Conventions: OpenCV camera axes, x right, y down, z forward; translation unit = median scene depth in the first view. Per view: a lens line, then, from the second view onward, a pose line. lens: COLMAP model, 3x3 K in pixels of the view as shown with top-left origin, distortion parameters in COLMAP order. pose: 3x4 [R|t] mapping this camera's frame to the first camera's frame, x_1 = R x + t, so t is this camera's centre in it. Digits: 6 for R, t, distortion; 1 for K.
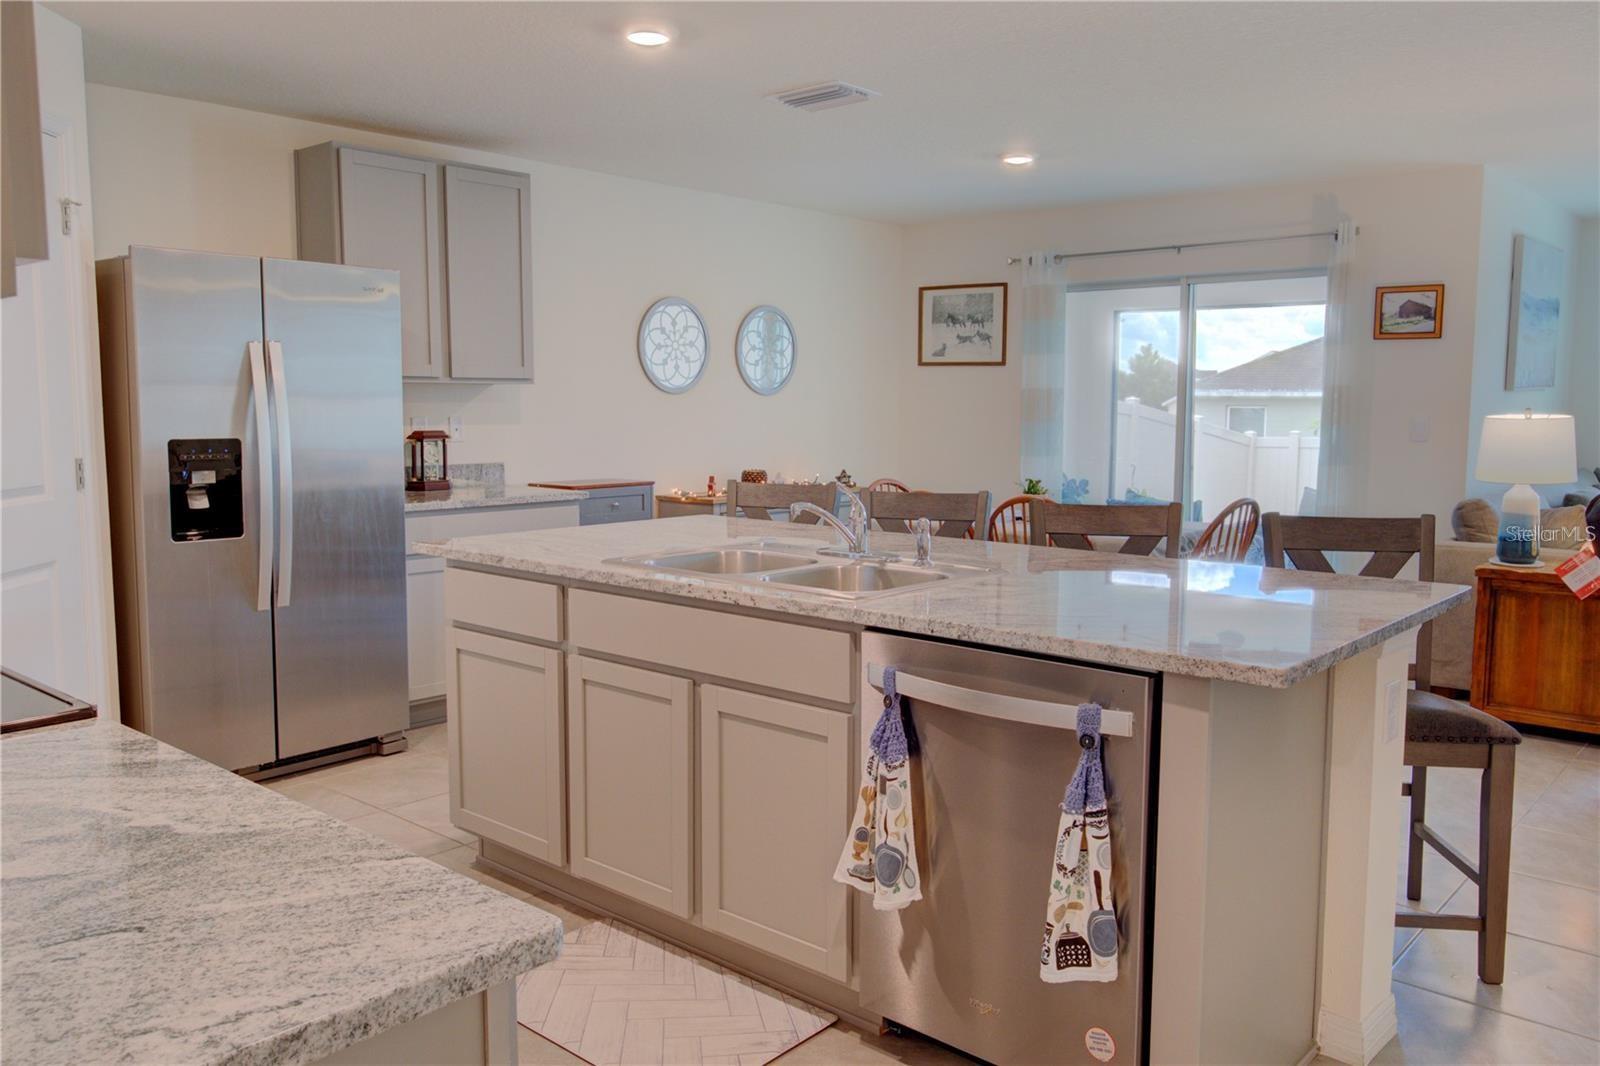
lens RADIAL K [[1203.6, 0, 808.4], [0, 1203.6, 541.6], [0, 0, 1]] dist [0.007284, -0.004685]
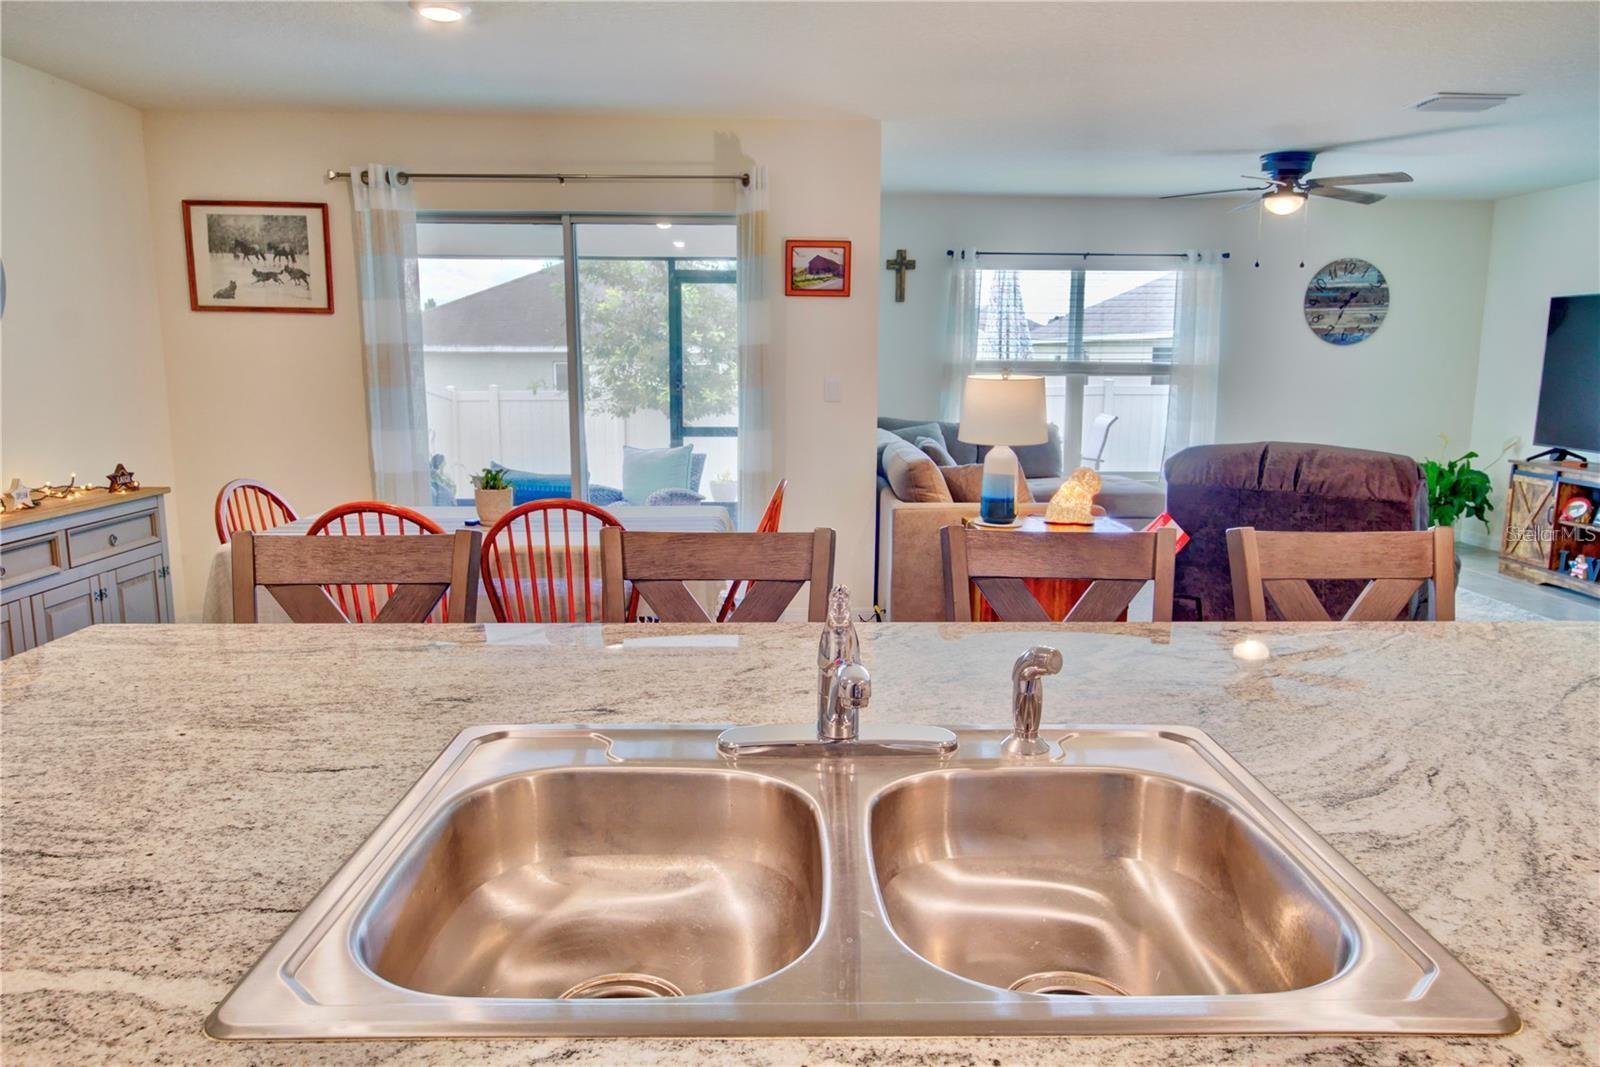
lens RADIAL K [[1063.8, 0, 793.0], [0, 1063.8, 525.3], [0, 0, 1]] dist [0.004347, -0.002688]
pose [[0.734835, -0.107942, 0.669601, -0.095294], [0.078639, 0.994156, 0.073961, -0.040791], [-0.673671, -0.001692, 0.739029, 0.314281]]
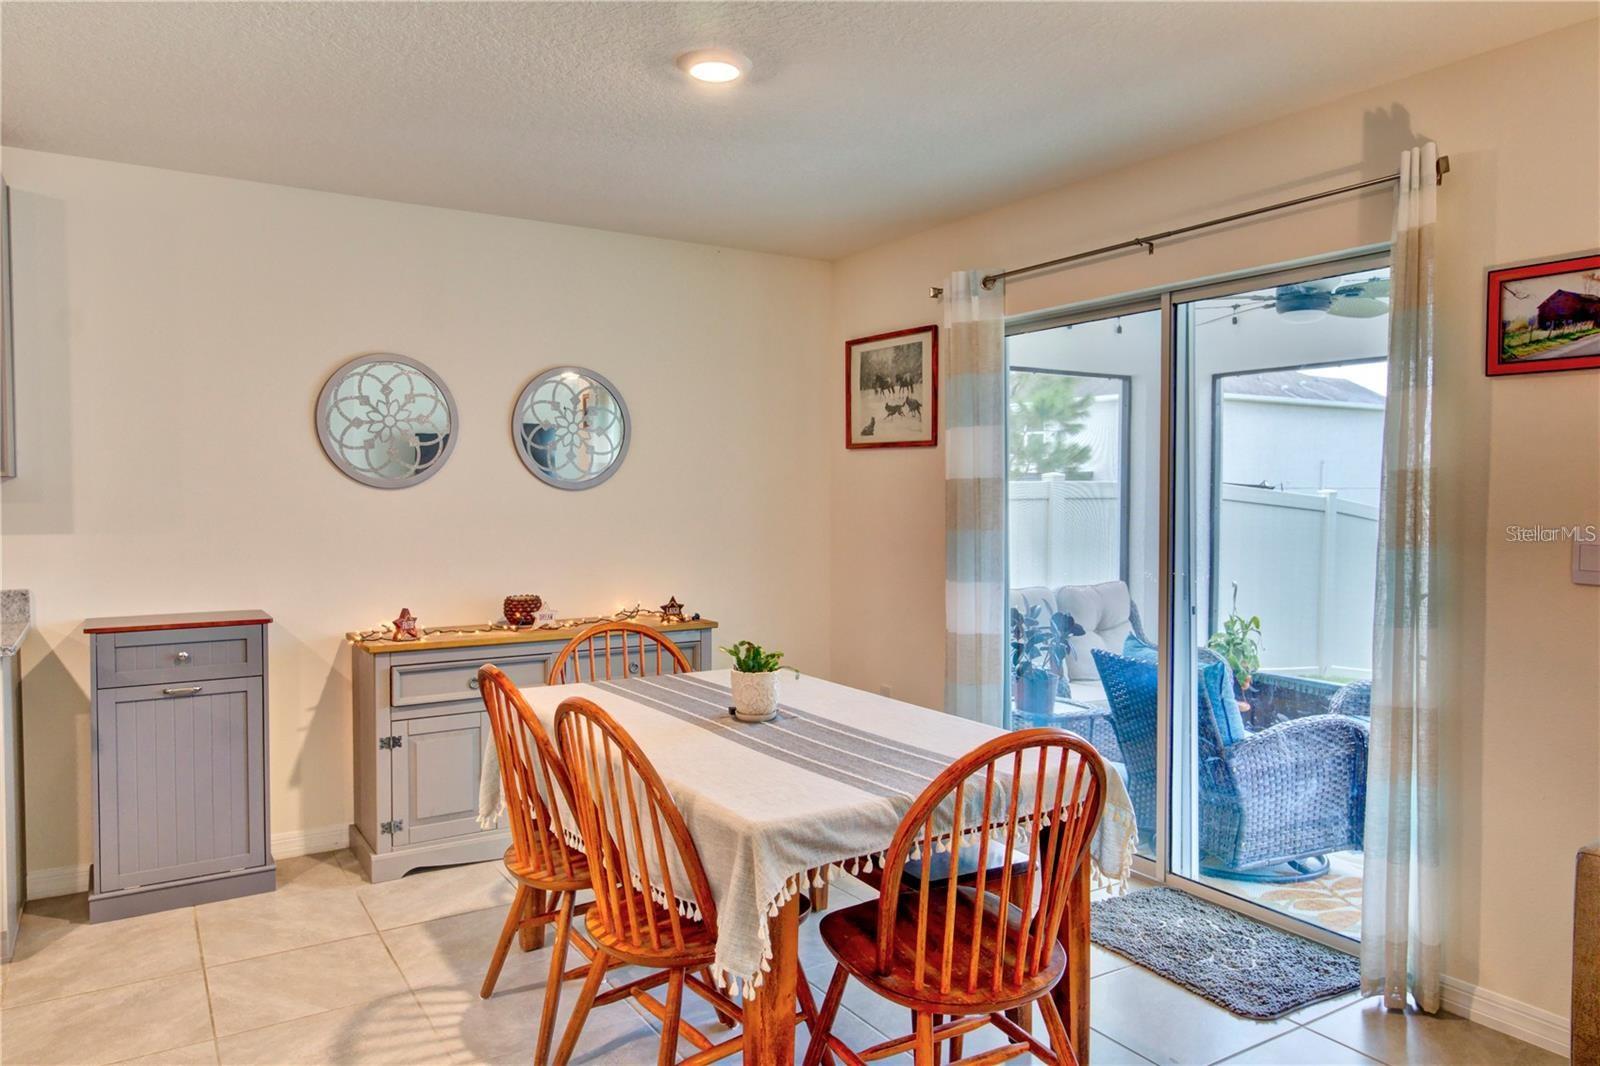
lens RADIAL K [[1063.8, 0, 803.4], [0, 1063.8, 525.6], [0, 0, 1]] dist [0.004347, -0.002688]
pose [[0.960457, 0.005996, -0.278362, 0.271365], [-0.030197, 0.996114, -0.082735, -0.051864], [0.276784, 0.087870, 0.956906, 0.428616]]
